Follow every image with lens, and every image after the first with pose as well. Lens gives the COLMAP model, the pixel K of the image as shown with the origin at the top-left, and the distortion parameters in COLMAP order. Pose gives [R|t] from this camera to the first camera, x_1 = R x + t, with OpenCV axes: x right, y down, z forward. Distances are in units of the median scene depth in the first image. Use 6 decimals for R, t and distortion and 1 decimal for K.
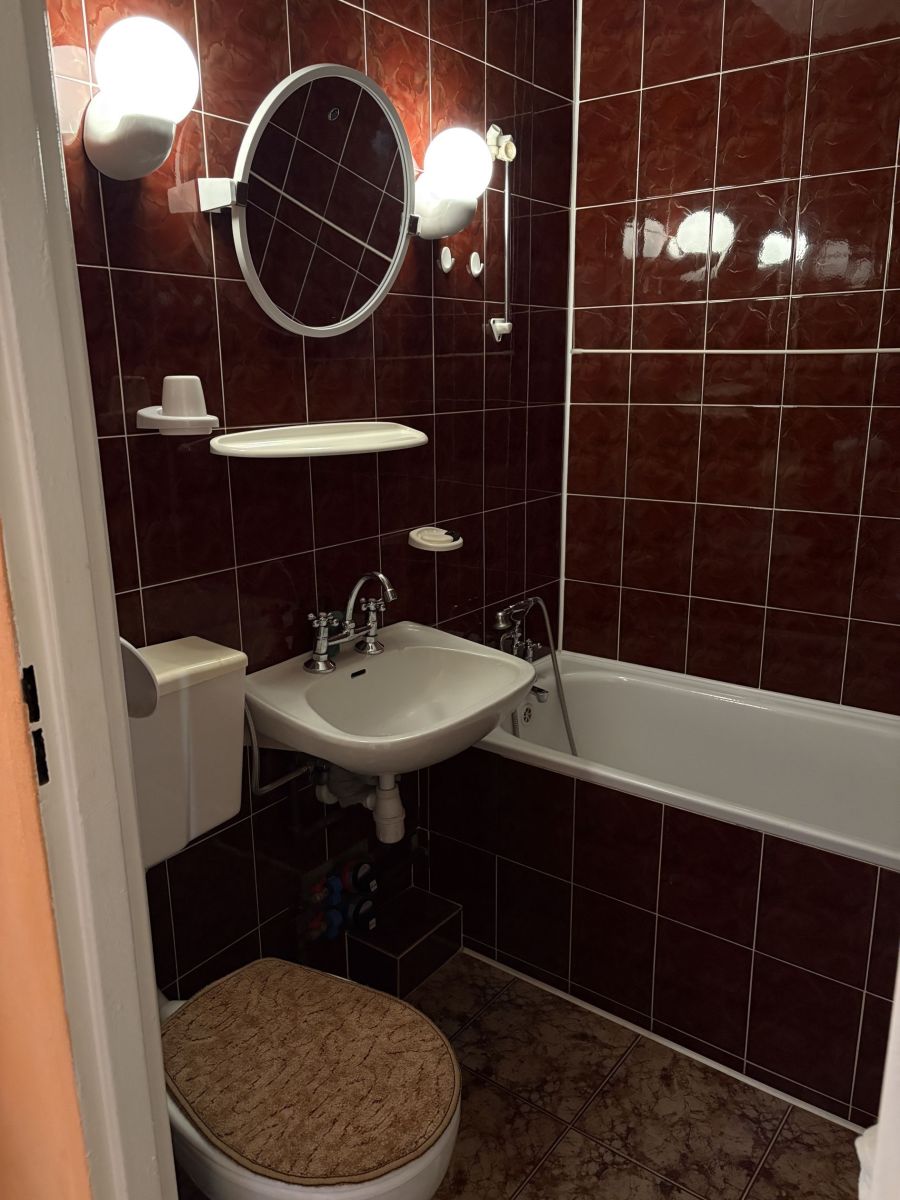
lens RADIAL K [[883.2, 0, 451.0], [0, 883.2, 610.4], [0, 0, 1]] dist [0.000446, -0.036390]
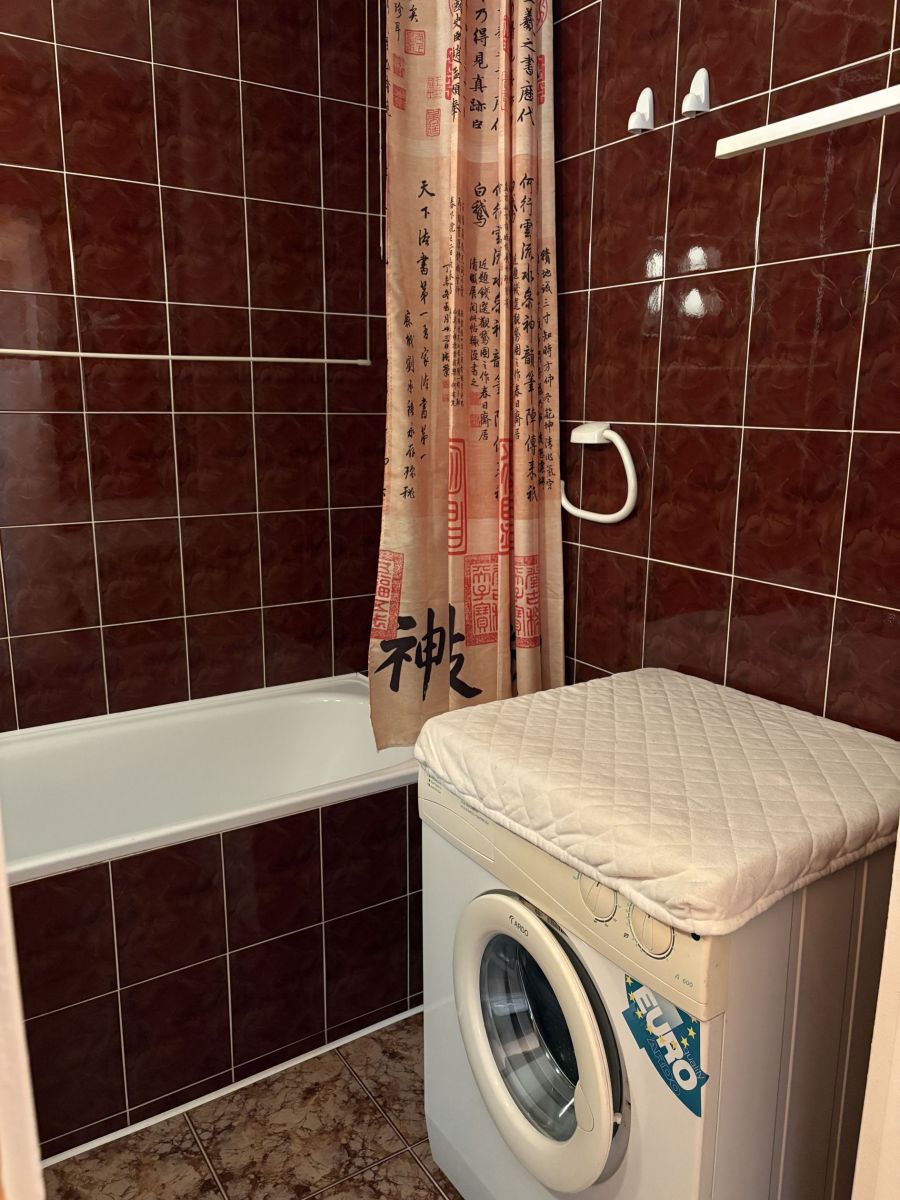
lens RADIAL K [[911.2, 0, 450.0], [0, 911.2, 600.0], [0, 0, 1]] dist [-0.008432, -0.011710]
pose [[0.327137, -0.196710, 0.924276, -0.387680], [0.217731, 0.967468, 0.128839, -0.071543], [-0.919551, 0.159095, 0.359324, 0.292924]]
